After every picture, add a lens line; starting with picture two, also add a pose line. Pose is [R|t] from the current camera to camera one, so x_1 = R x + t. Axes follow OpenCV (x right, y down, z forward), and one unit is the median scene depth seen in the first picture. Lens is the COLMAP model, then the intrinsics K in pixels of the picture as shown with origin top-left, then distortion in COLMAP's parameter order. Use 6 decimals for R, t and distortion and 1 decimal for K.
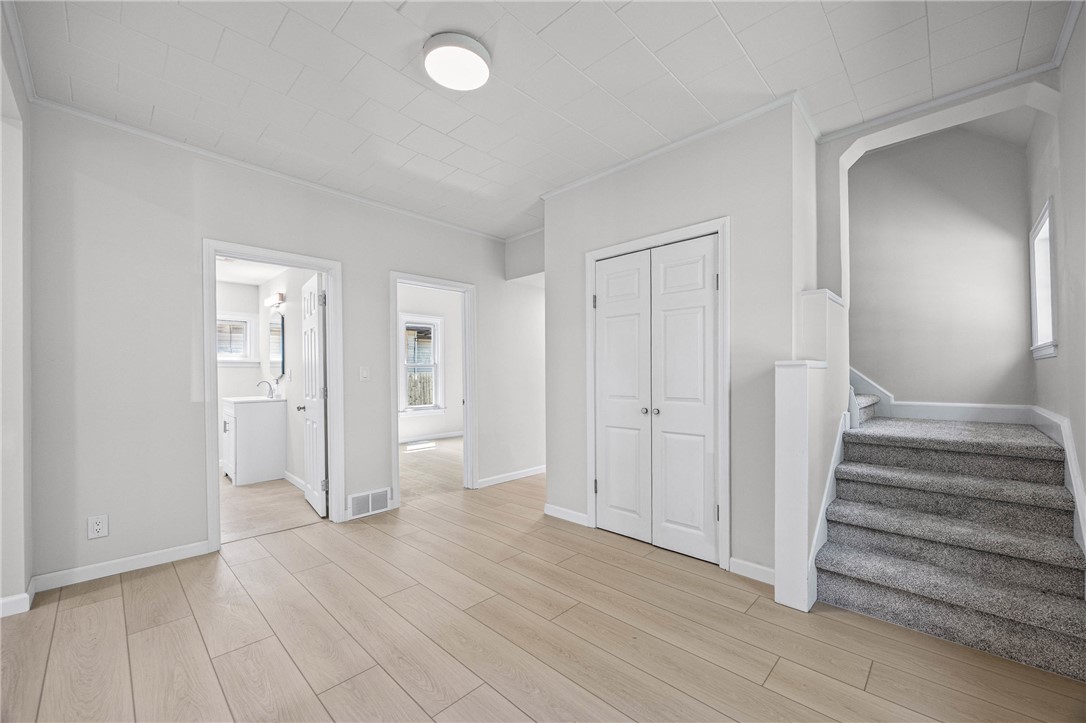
lens RADIAL K [[430.5, 0, 542.6], [0, 430.5, 365.9], [0, 0, 1]] dist [-0.002770, -0.000096]
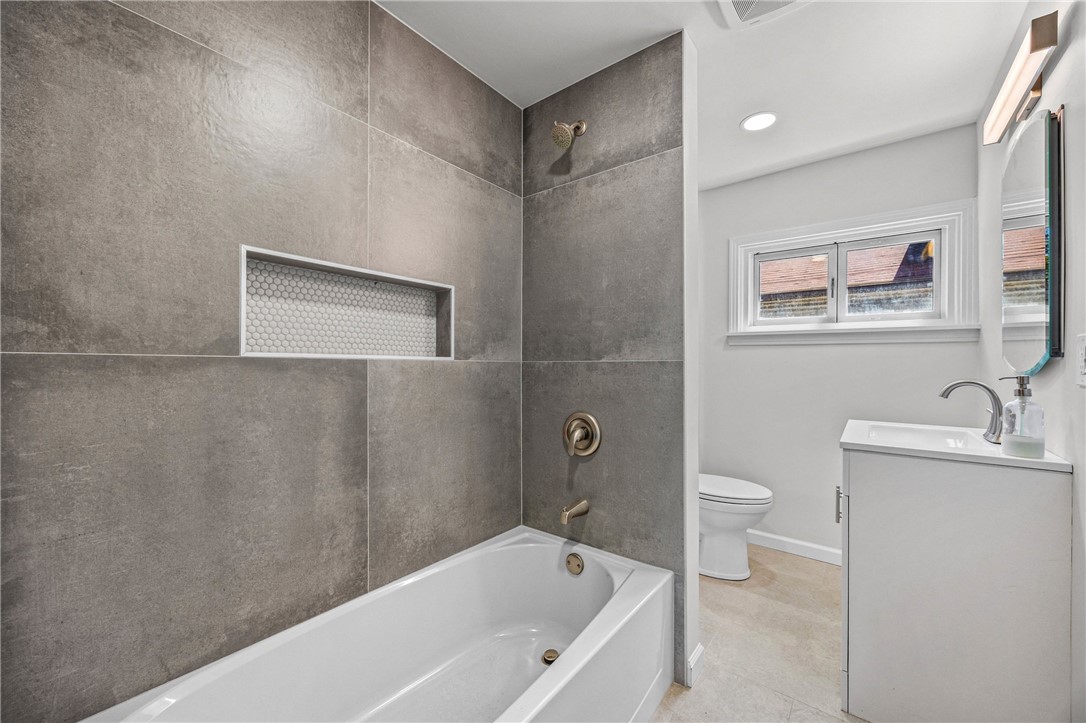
lens RADIAL K [[430.5, 0, 544.3], [0, 430.5, 361.1], [0, 0, 1]] dist [-0.002770, -0.000096]
pose [[0.143710, 0.010362, -0.989566, -0.389962], [0.006953, 0.999910, 0.011480, 0.015586], [0.989595, -0.008530, 0.143625, 0.653791]]
